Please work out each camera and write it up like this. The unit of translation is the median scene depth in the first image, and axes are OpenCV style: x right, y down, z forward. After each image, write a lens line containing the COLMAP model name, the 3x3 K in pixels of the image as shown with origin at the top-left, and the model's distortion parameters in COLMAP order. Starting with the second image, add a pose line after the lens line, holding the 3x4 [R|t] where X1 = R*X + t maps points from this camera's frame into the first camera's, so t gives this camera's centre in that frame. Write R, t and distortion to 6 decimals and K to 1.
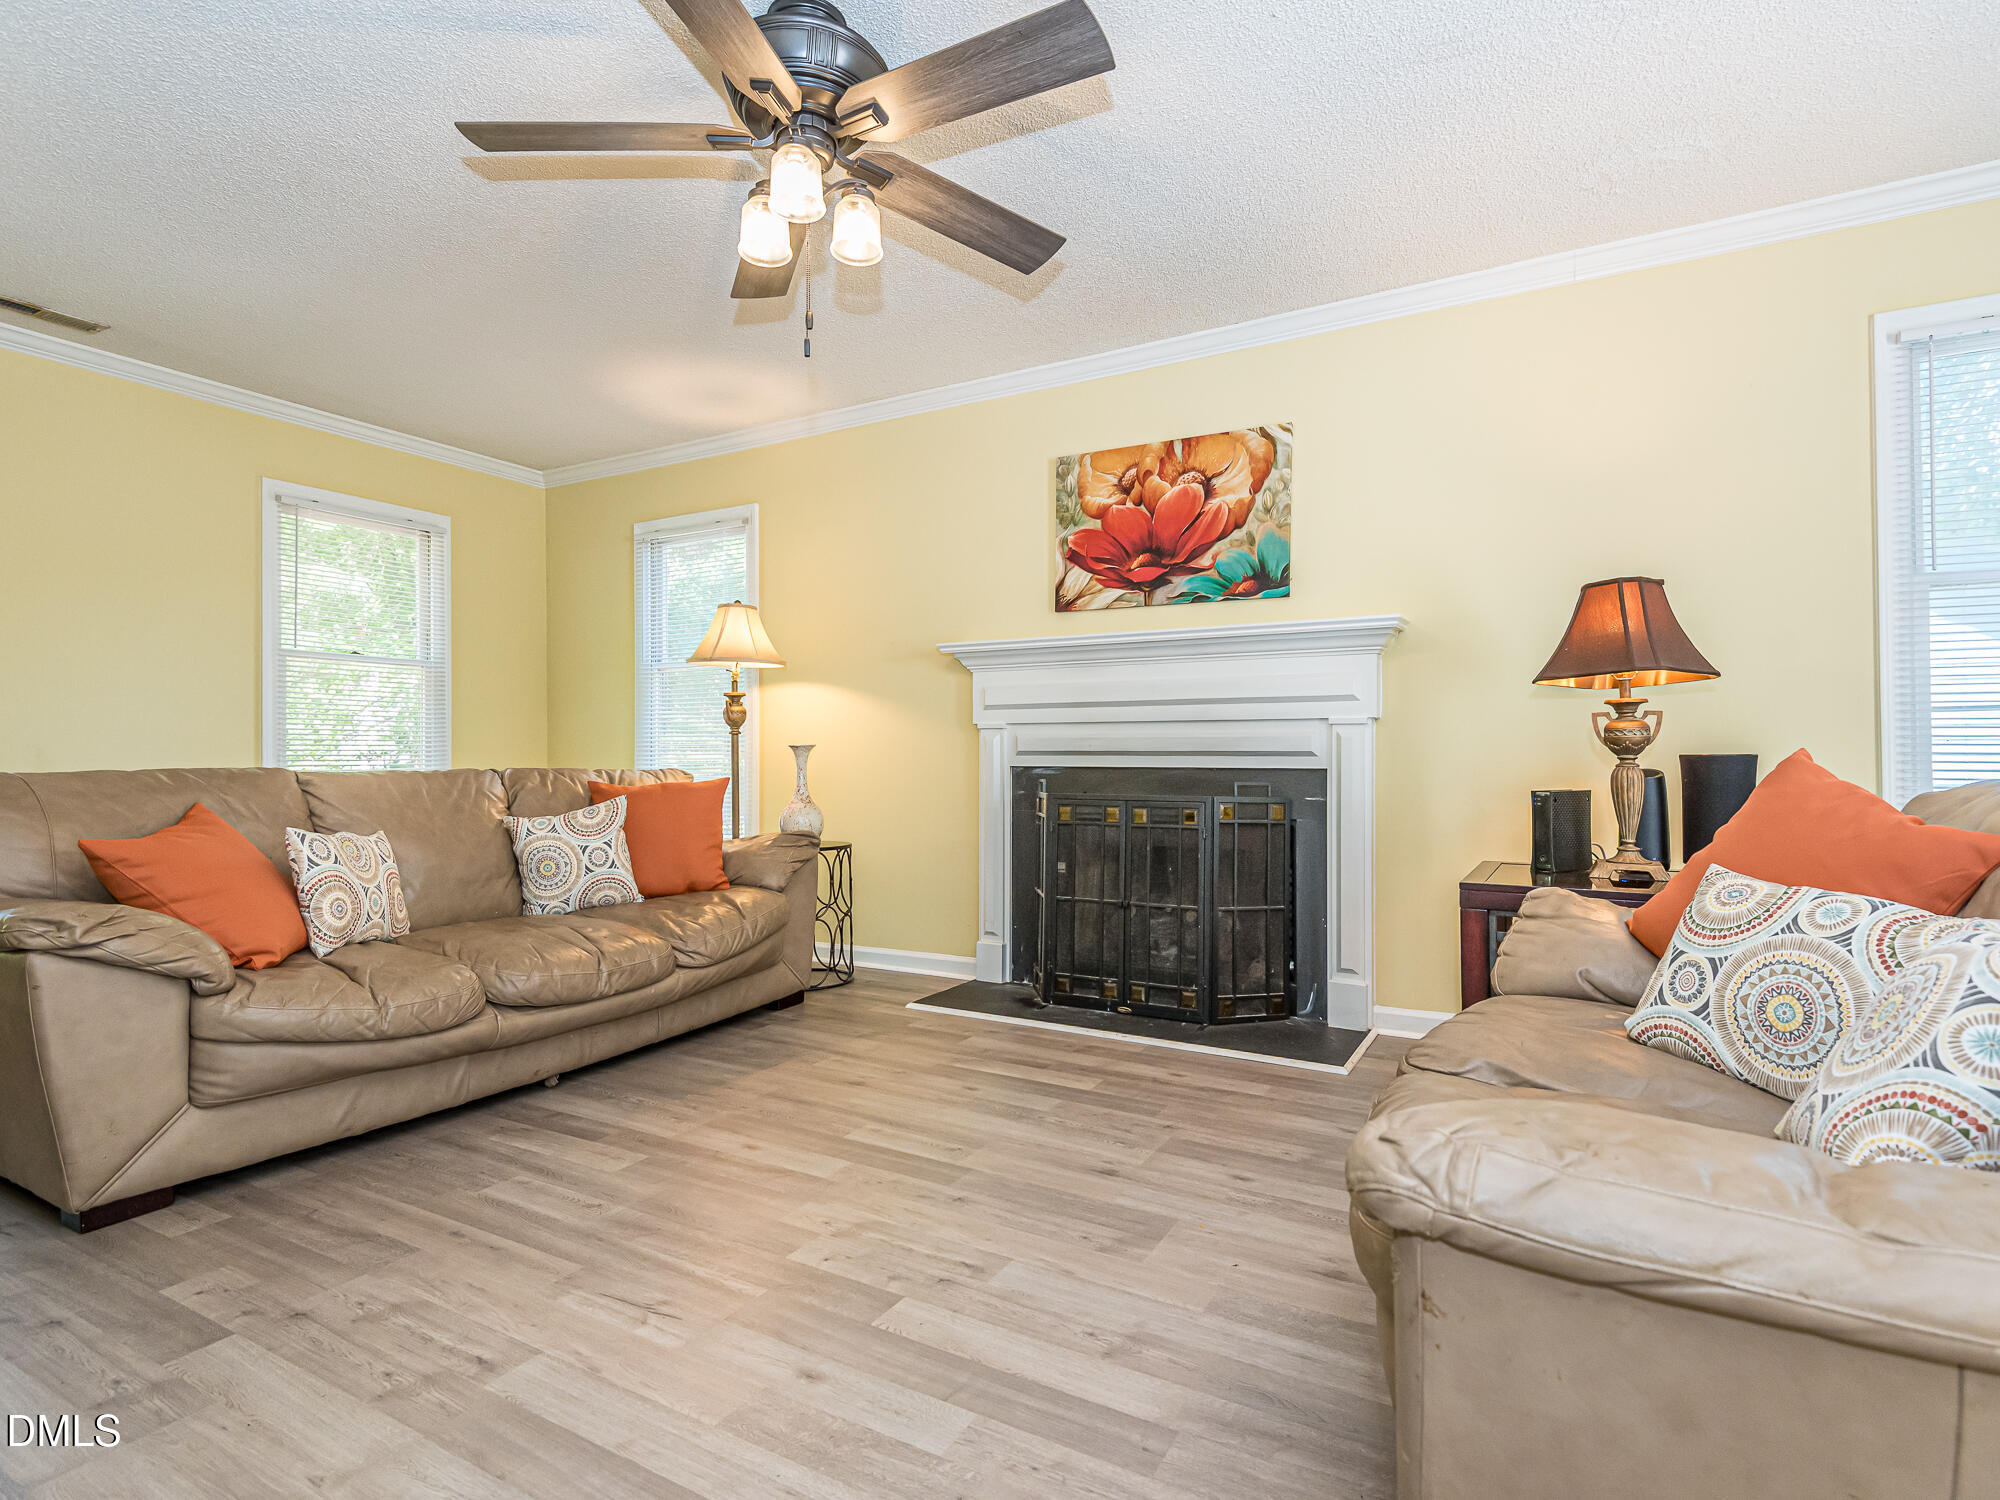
lens RADIAL K [[1012.7, 0, 1002.9], [0, 1012.7, 743.6], [0, 0, 1]] dist [0.038470, -0.023946]
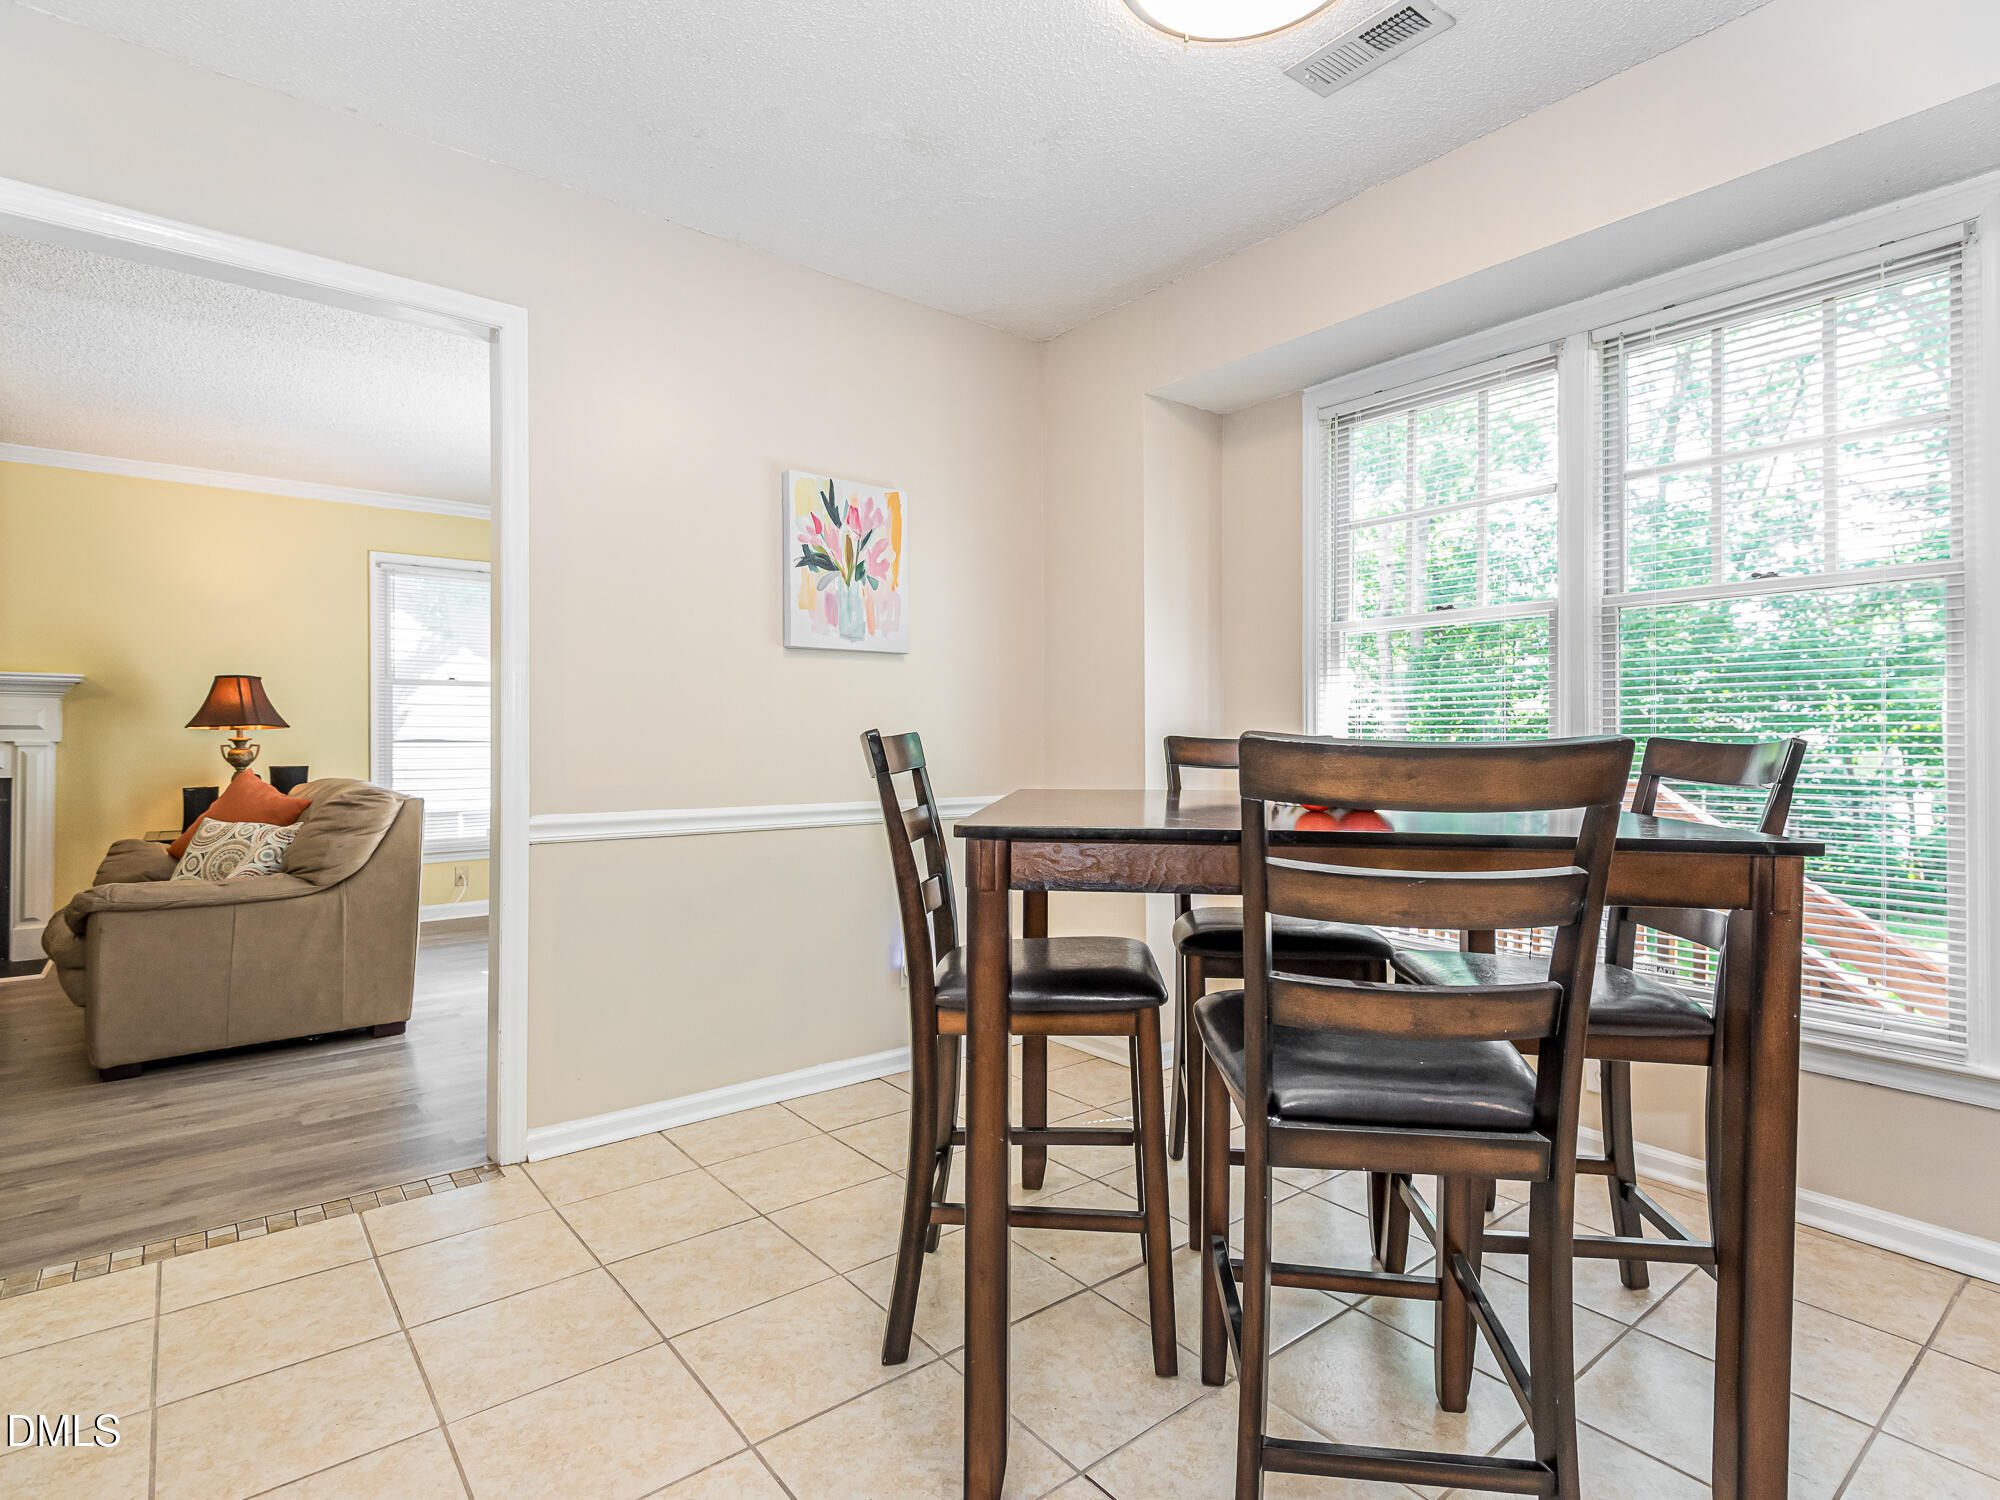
lens RADIAL K [[1021.7, 0, 1009.8], [0, 1021.7, 750.7], [0, 0, 1]] dist [0.038357, -0.024592]
pose [[0.367696, -0.007074, 0.929919, -0.474361], [-0.014759, 0.999801, 0.013441, -0.049200], [-0.929829, -0.018667, 0.367519, -0.750758]]
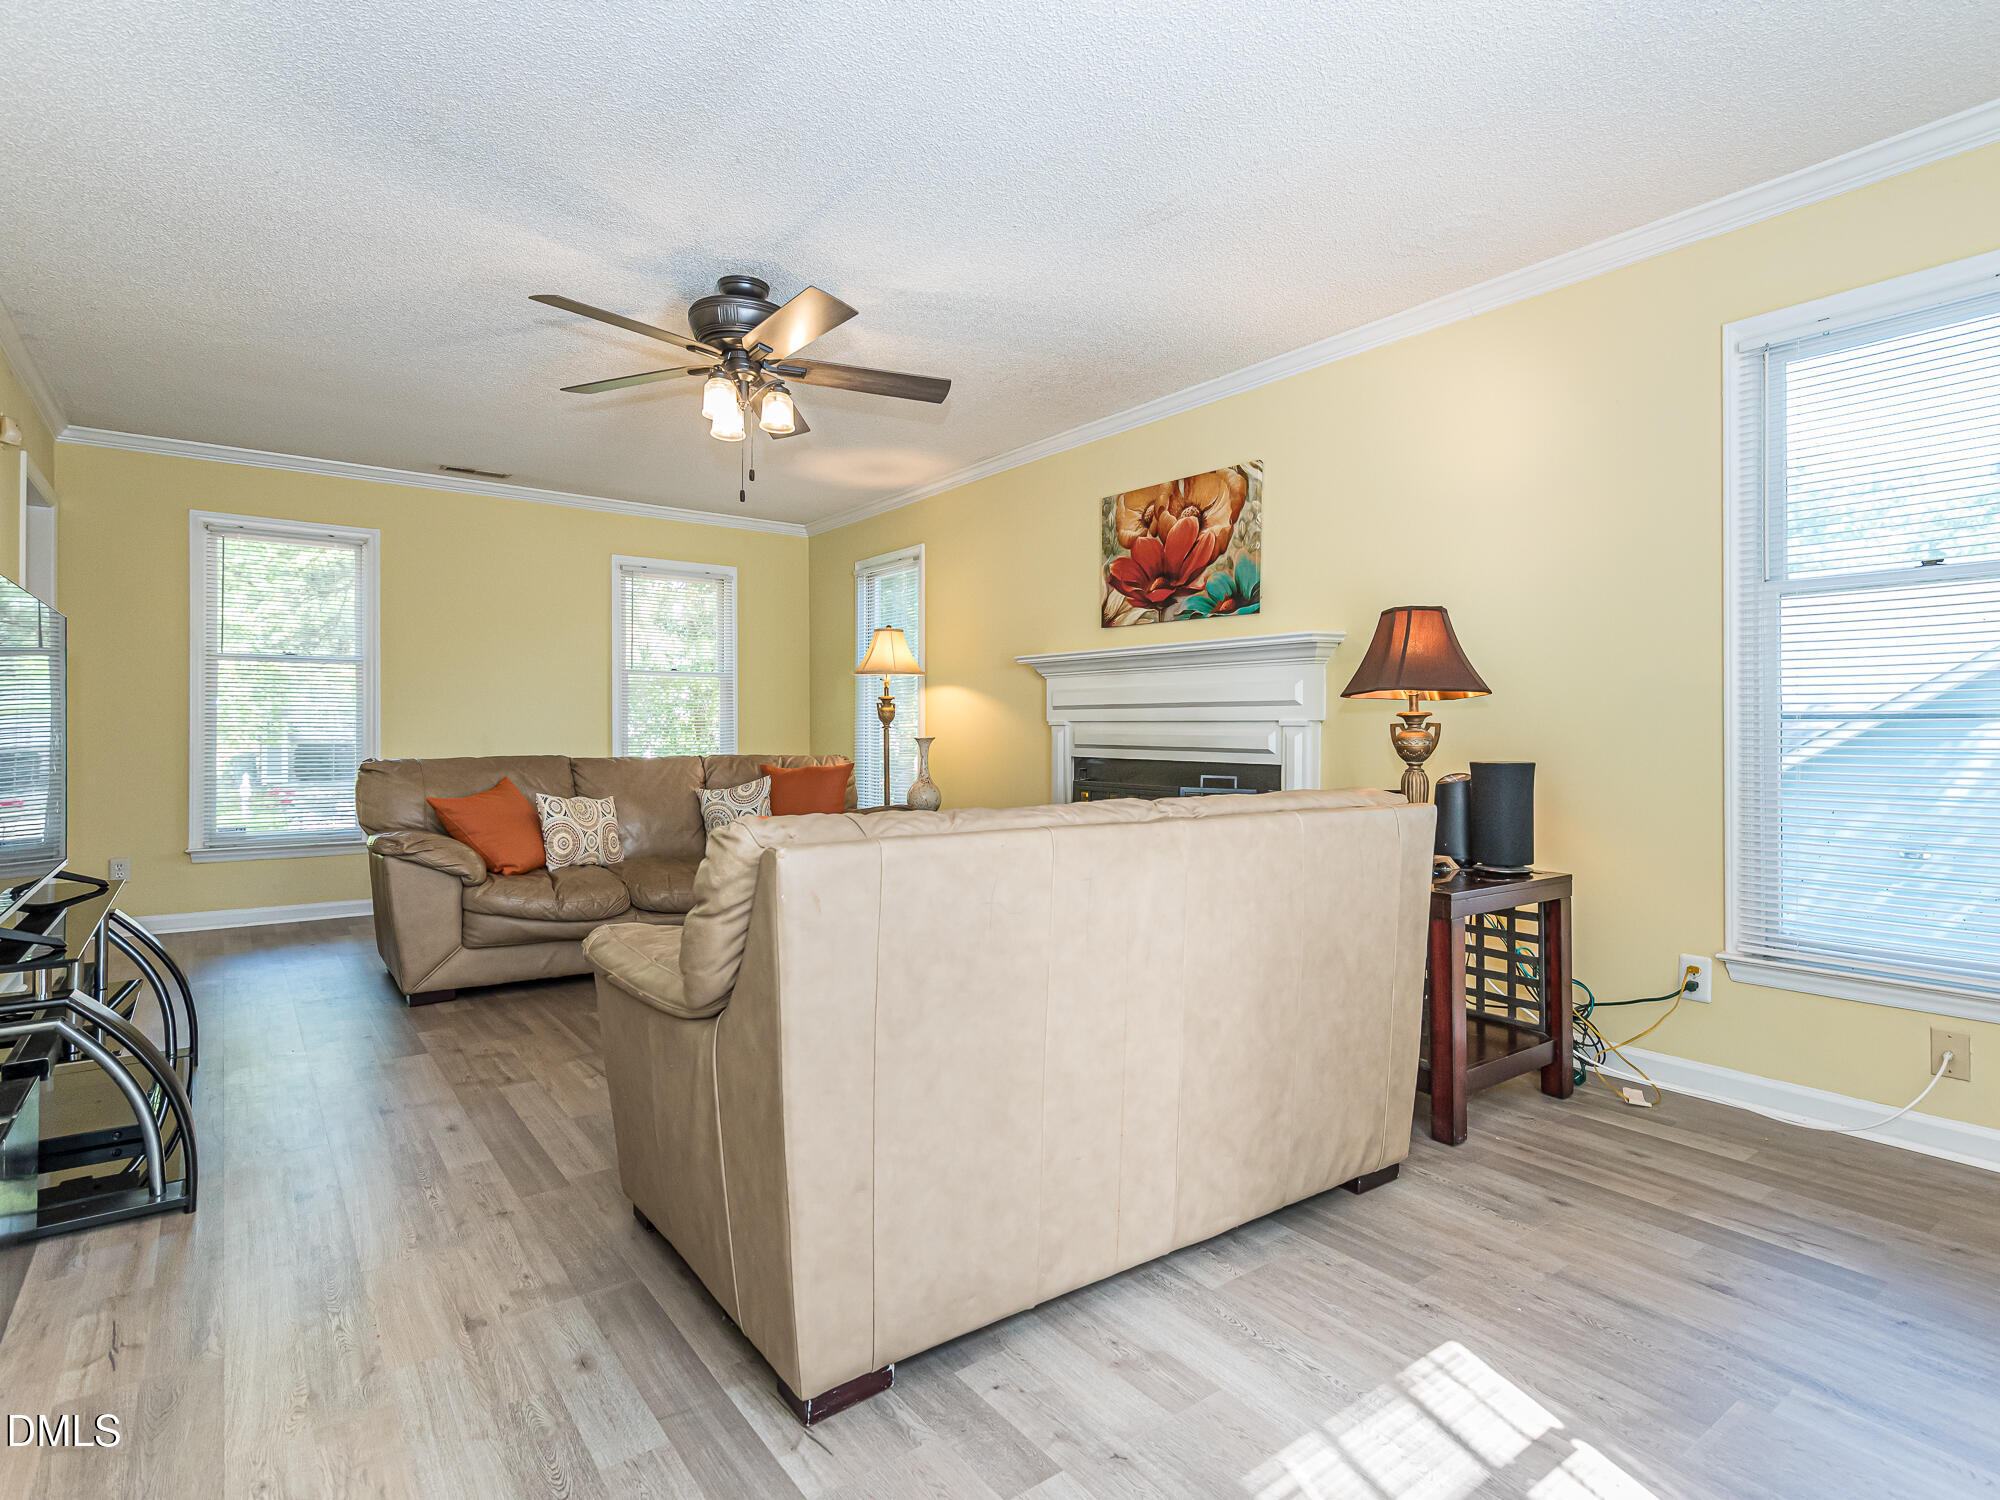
lens RADIAL K [[1027.0, 0, 997.1], [0, 1027.0, 716.4], [0, 0, 1]] dist [0.049592, -0.023907]
pose [[0.914676, -0.002621, -0.404178, 0.472285], [0.003163, 0.999995, 0.000676, -0.029929], [0.404174, -0.001896, 0.914680, -0.170881]]
